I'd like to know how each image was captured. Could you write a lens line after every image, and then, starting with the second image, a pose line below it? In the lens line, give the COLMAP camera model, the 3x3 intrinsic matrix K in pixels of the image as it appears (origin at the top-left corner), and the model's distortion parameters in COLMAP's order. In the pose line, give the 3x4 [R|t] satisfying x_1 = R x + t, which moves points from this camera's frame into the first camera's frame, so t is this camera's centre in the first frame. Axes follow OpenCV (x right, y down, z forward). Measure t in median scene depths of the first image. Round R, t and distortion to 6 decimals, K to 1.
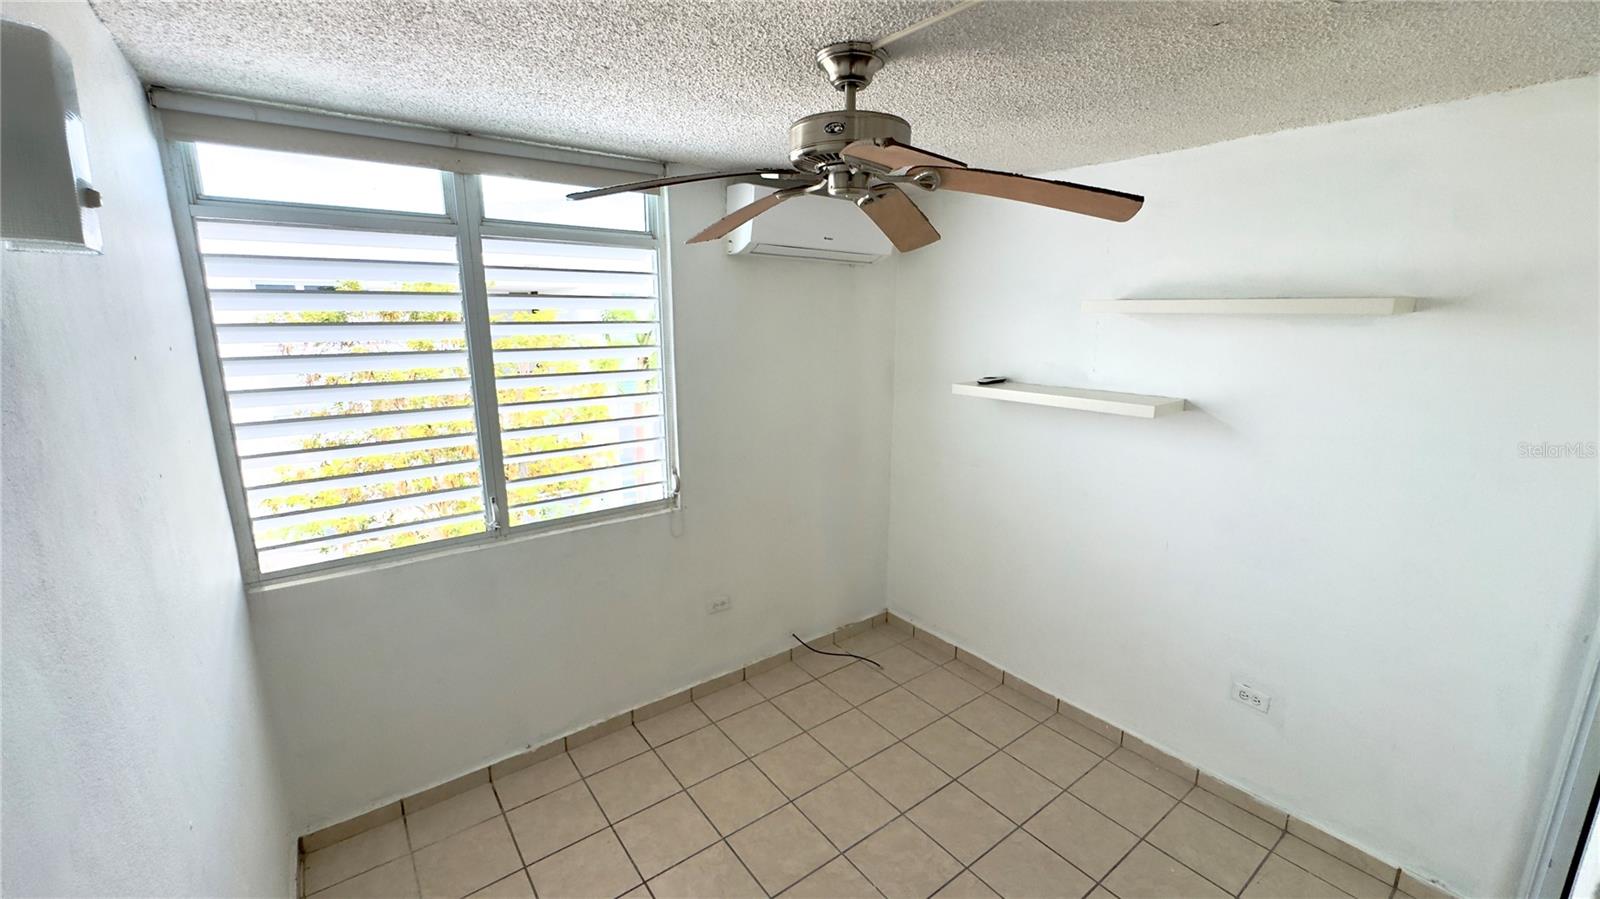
lens RADIAL K [[642.8, 0, 797.0], [0, 642.8, 449.6], [0, 0, 1]] dist [-0.000993, -0.000220]
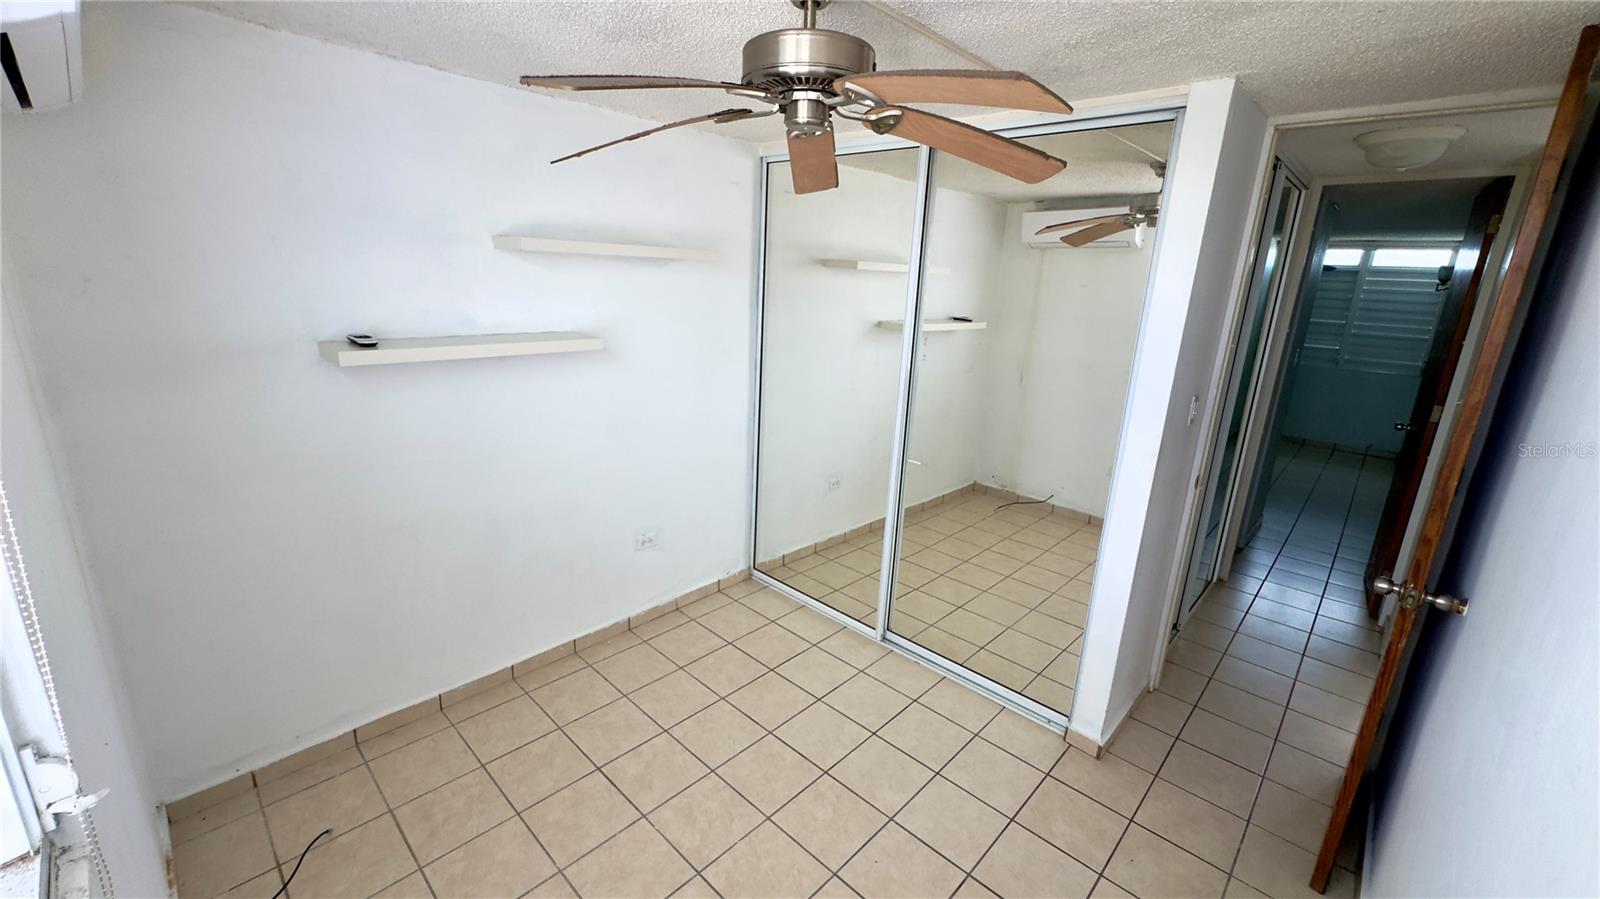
lens RADIAL K [[642.8, 0, 797.0], [0, 642.8, 449.6], [0, 0, 1]] dist [-0.000993, -0.000220]
pose [[-0.166766, -0.275874, 0.946617, -0.557822], [0.159486, 0.939871, 0.302004, -0.155414], [-0.973012, 0.201336, -0.112741, 0.738492]]
